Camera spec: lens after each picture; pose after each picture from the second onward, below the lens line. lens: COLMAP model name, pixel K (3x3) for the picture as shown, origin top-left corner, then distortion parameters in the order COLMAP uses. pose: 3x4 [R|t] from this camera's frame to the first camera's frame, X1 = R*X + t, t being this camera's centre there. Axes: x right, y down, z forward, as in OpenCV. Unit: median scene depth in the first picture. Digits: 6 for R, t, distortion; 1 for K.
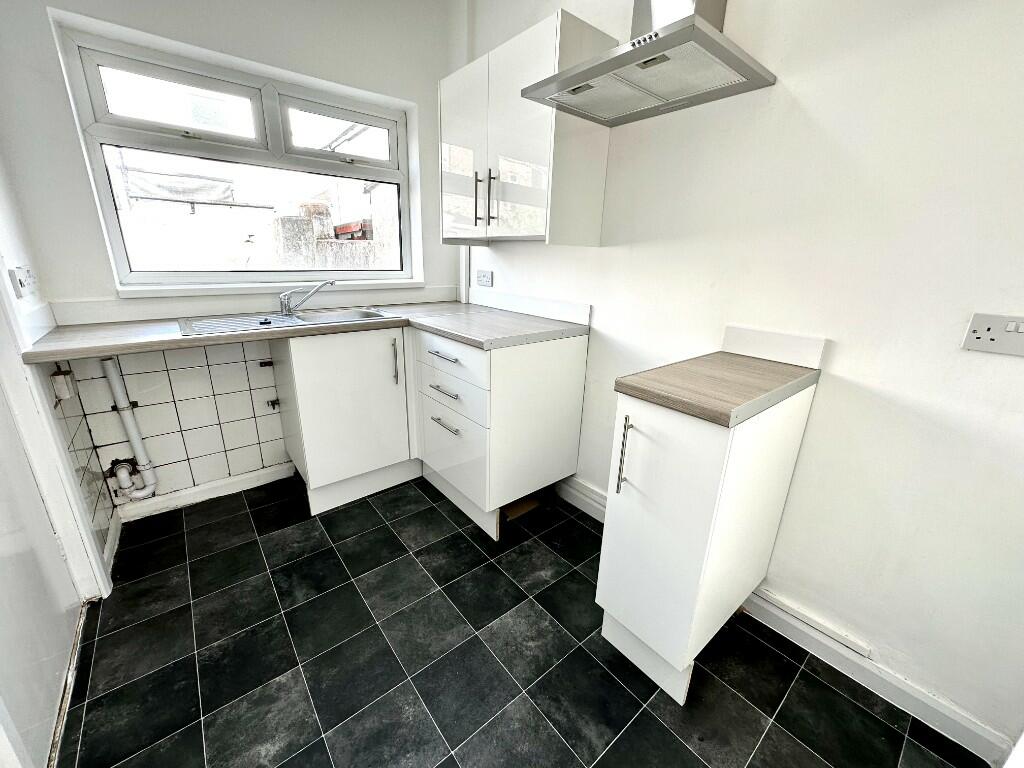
lens RADIAL K [[407.7, 0, 512.0], [0, 407.7, 384.0], [0, 0, 1]] dist [-0.001268, -0.000163]
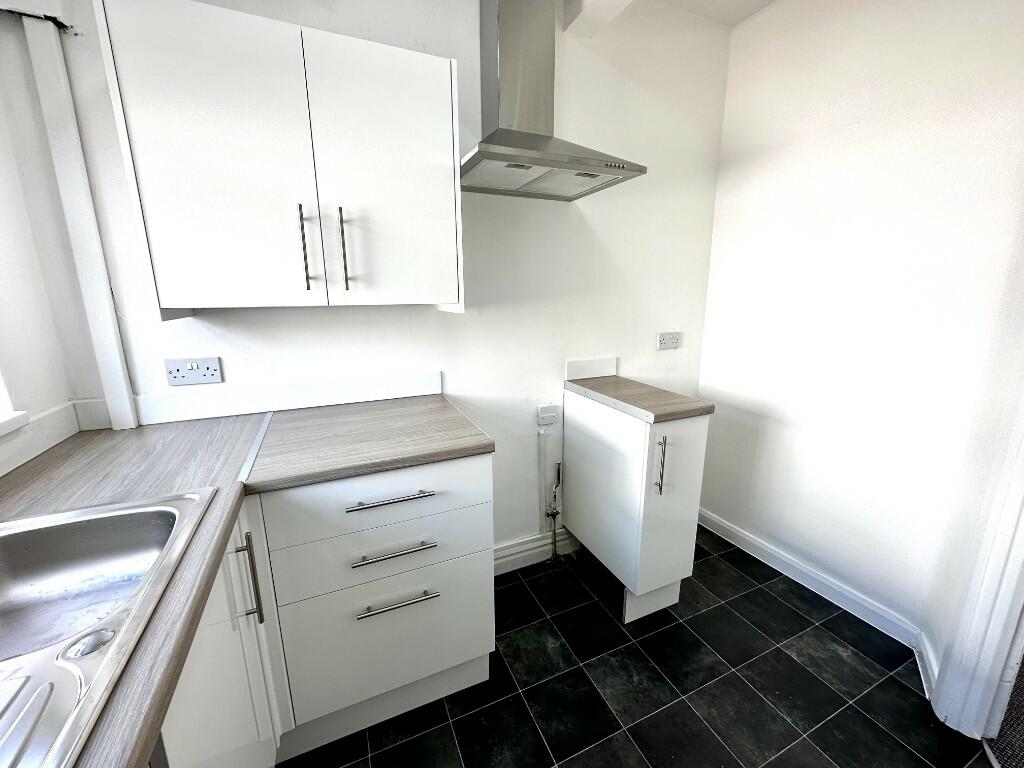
lens RADIAL K [[407.7, 0, 512.0], [0, 407.7, 384.0], [0, 0, 1]] dist [-0.001268, -0.000163]
pose [[0.258124, -0.244472, 0.934669, -0.703162], [0.300772, 0.939710, 0.162727, -0.300946], [-0.918100, 0.239119, 0.316092, 0.640658]]
